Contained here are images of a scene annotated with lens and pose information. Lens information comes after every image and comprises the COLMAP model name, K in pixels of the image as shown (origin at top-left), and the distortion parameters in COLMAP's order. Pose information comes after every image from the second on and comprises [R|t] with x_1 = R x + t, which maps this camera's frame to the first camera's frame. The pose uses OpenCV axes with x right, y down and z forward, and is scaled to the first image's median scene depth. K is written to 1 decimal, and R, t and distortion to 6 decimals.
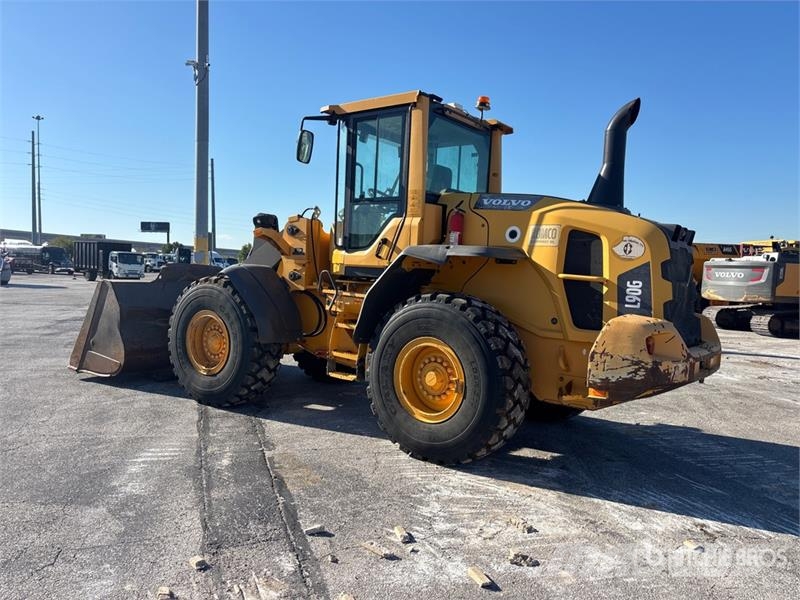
lens RADIAL K [[596.0, 0, 400.0], [0, 596.0, 300.0], [0, 0, 1]] dist [0.053344, -0.064992]
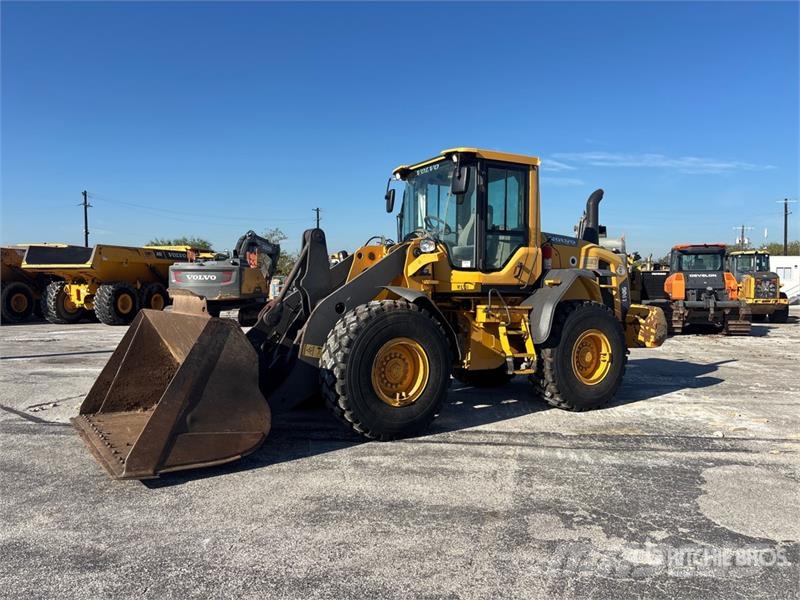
lens RADIAL K [[596.0, 0, 400.0], [0, 596.0, 300.0], [0, 0, 1]] dist [0.053344, -0.064992]
pose [[0.406953, -0.062054, 0.911339, -1.293938], [0.059232, 0.997383, 0.041463, -0.088318], [-0.911527, 0.037107, 0.409563, 0.678204]]
